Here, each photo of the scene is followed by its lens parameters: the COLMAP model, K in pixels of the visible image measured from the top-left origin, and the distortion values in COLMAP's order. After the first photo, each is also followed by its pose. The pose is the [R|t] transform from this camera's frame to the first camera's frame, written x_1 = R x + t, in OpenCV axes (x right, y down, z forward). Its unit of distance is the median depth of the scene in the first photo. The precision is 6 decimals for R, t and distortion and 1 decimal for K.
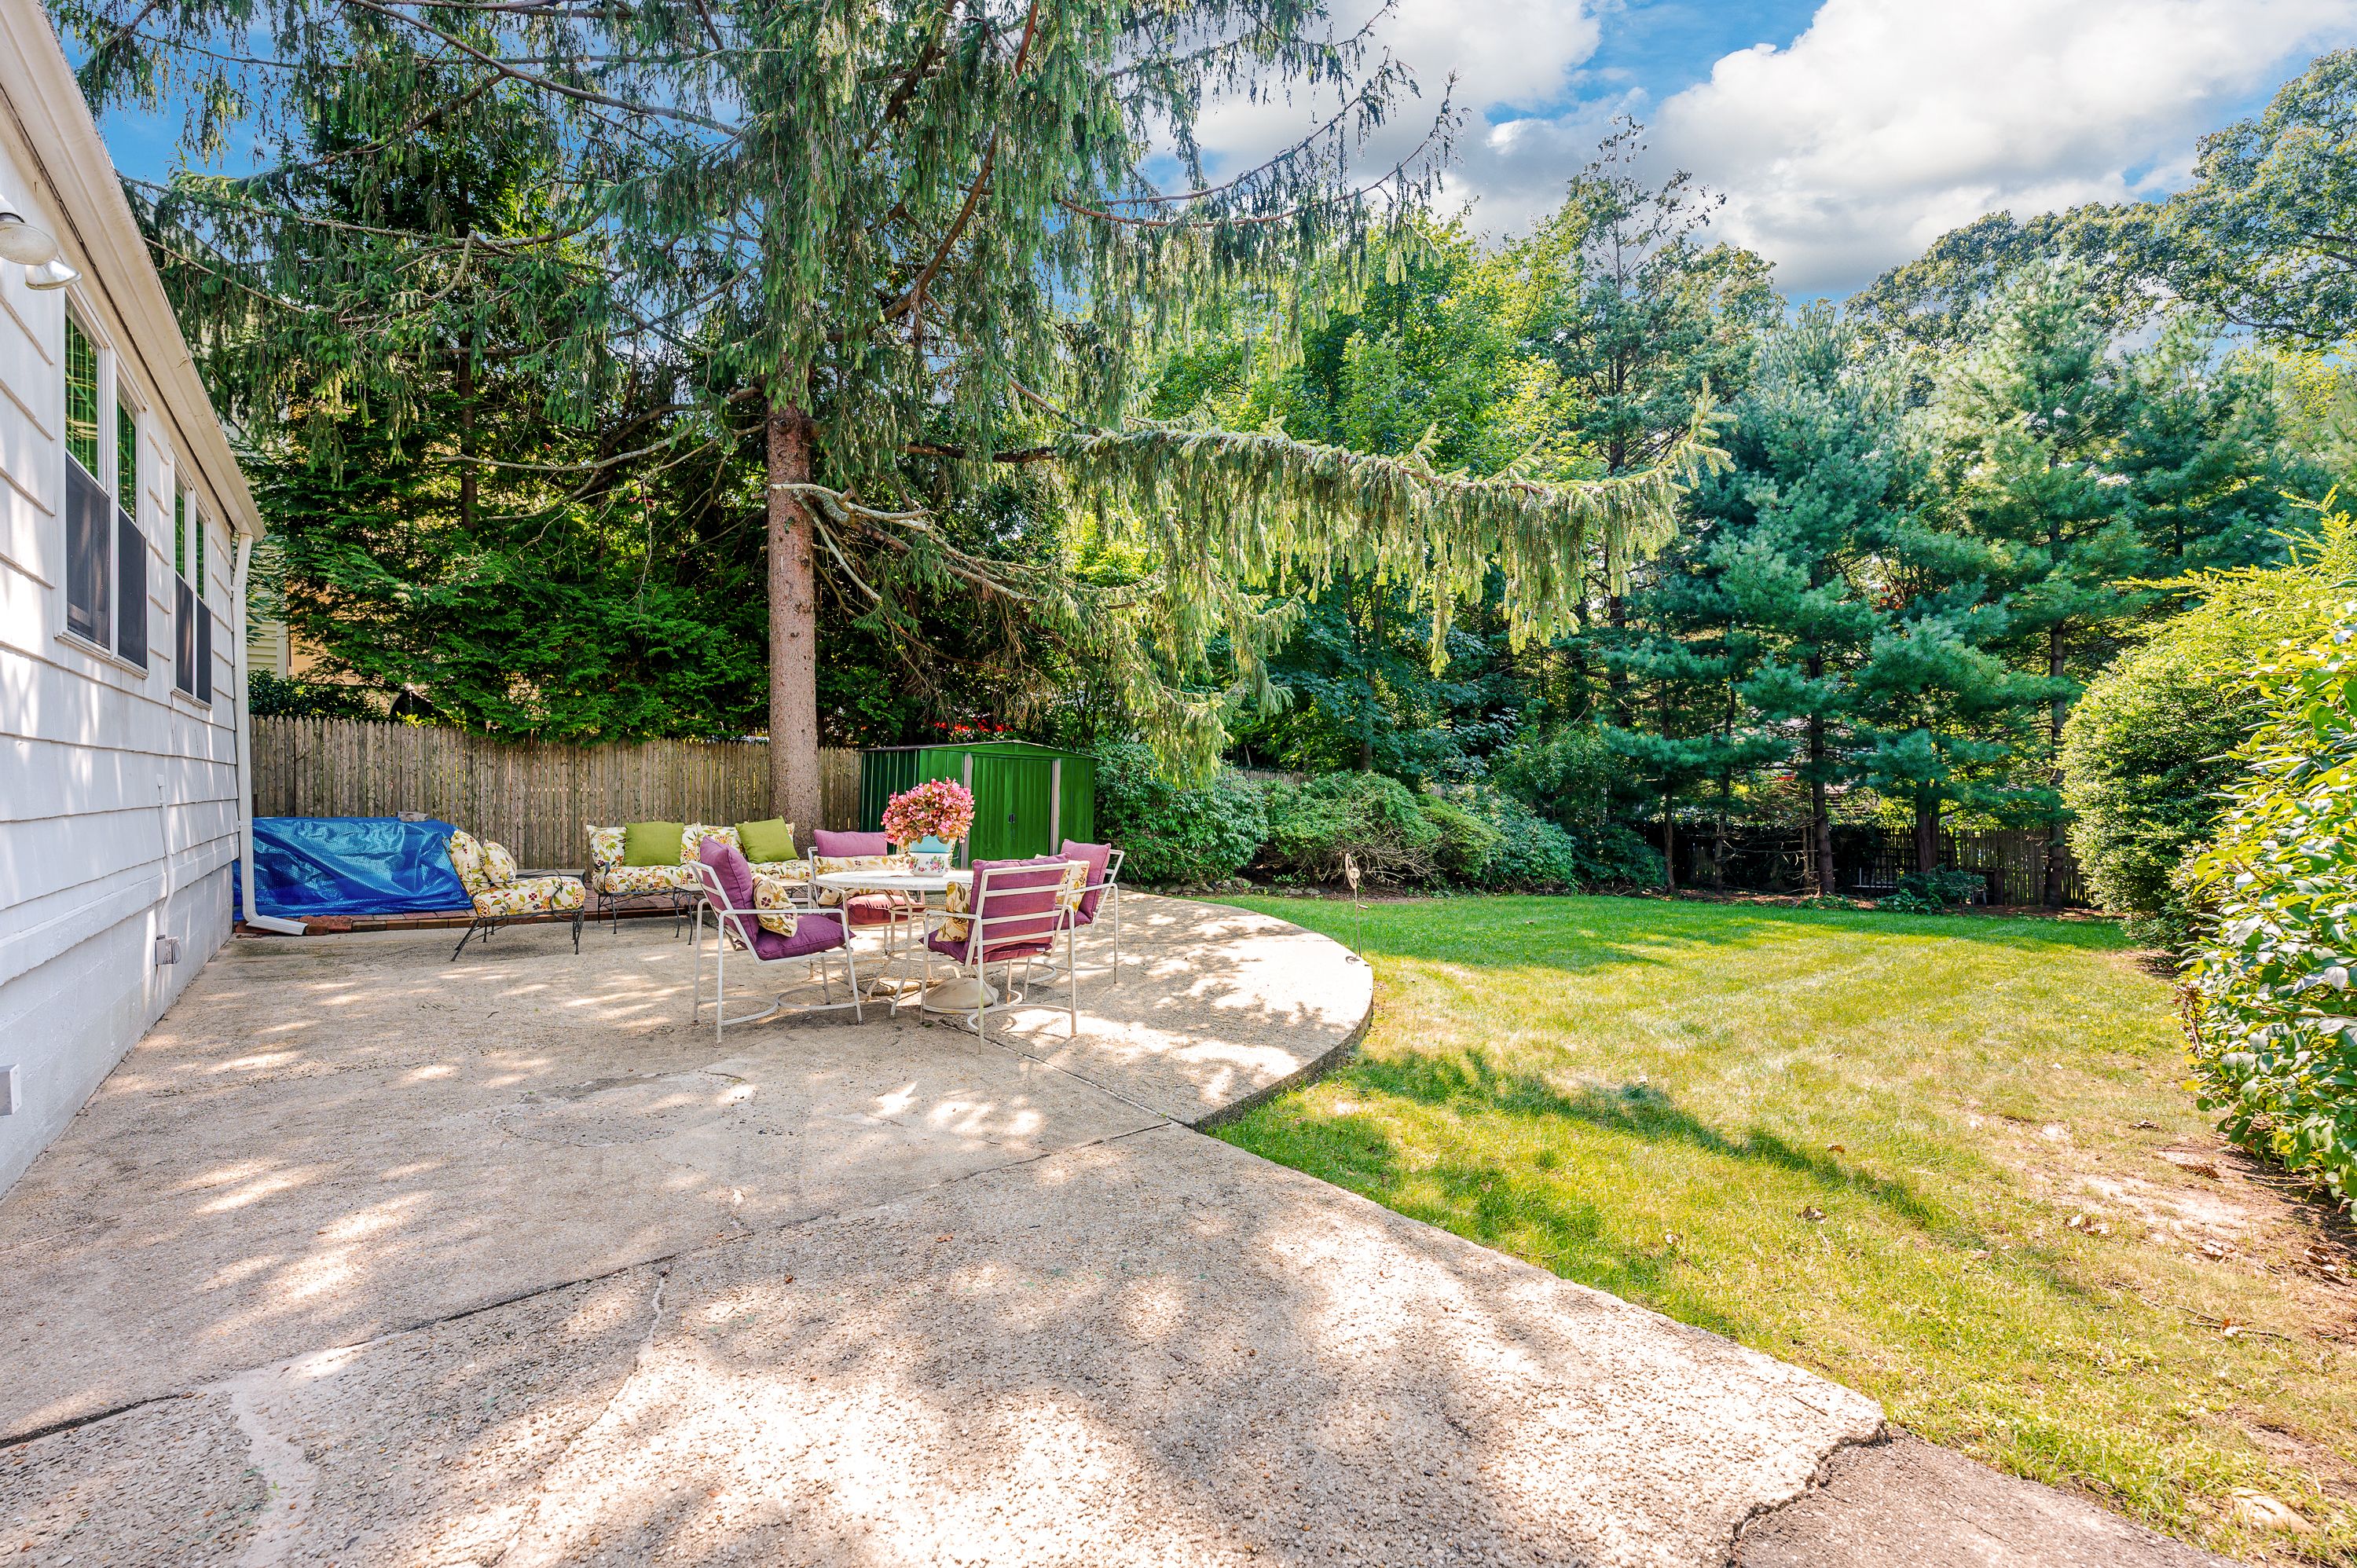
lens RADIAL K [[942.6, 0, 1178.5], [0, 942.6, 784.0], [0, 0, 1]] dist [-0.001159, -0.000239]
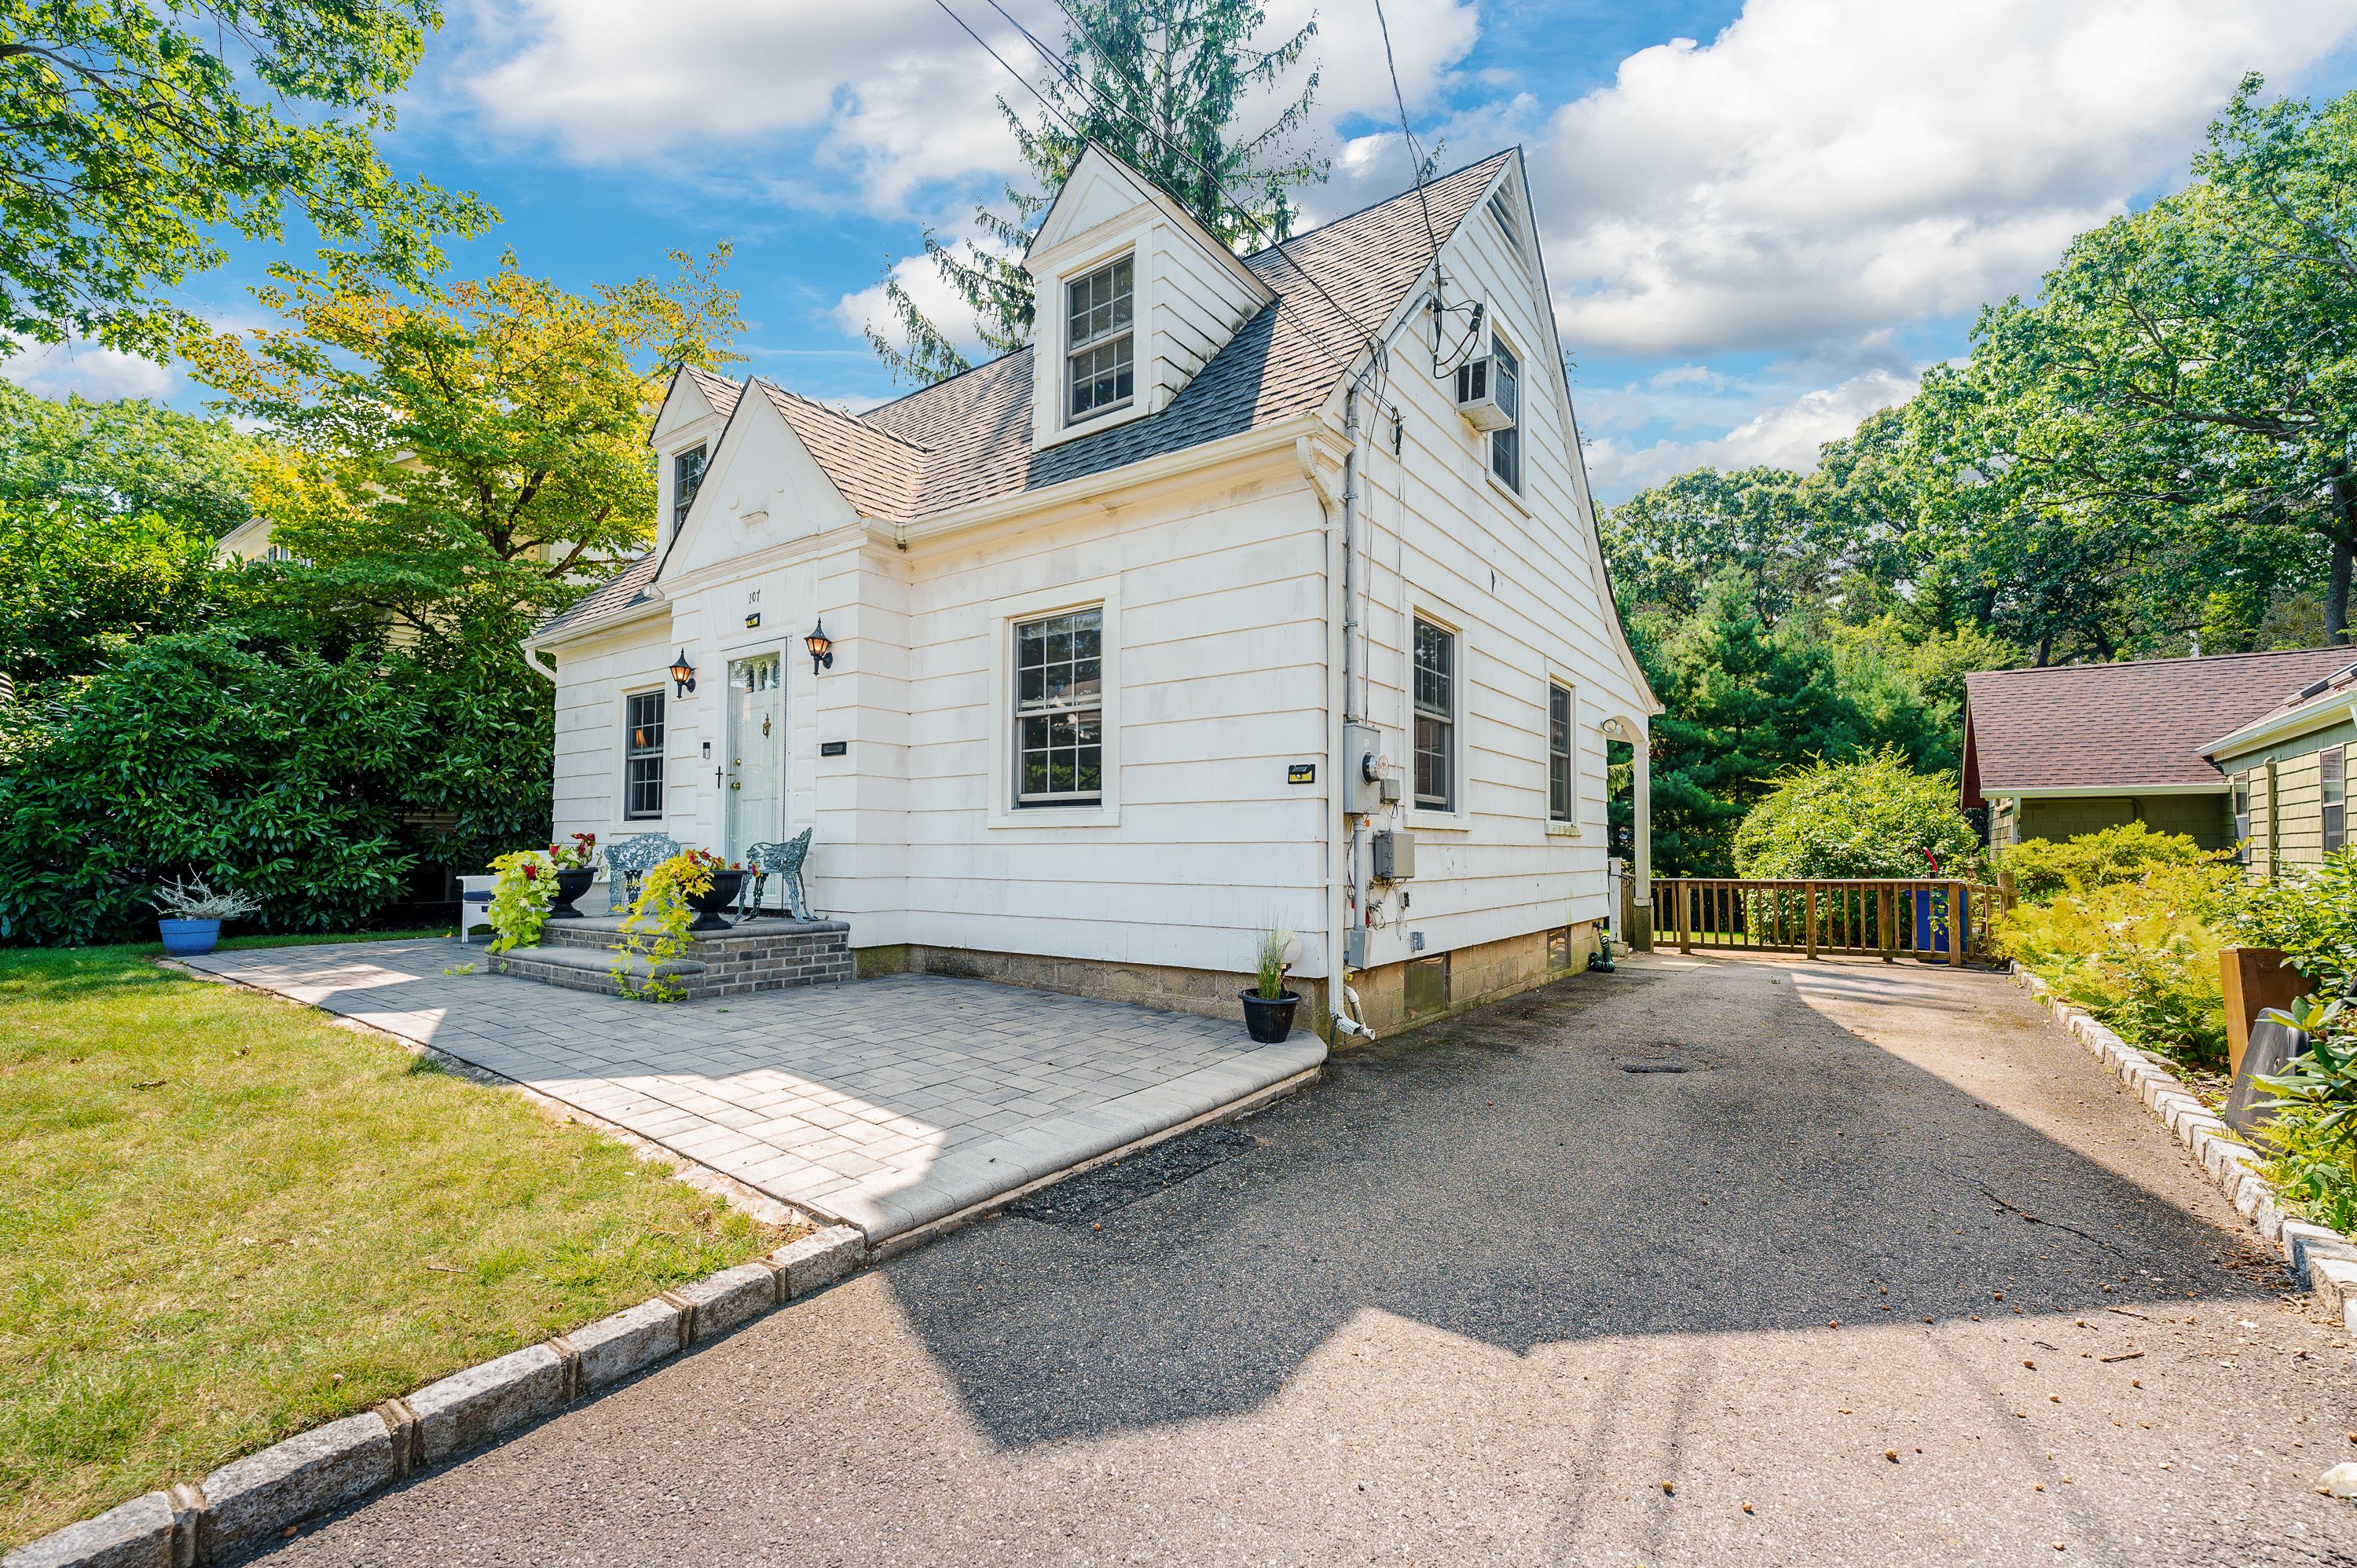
lens RADIAL K [[1011.8, 0, 1170.1], [0, 1011.8, 817.4], [0, 0, 1]] dist [0.001319, 0.000264]
pose [[0.974490, 0.021007, 0.223446, -0.572871], [-0.012798, 0.999191, -0.038124, 0.002132], [-0.224066, 0.034292, 0.973970, -0.657036]]
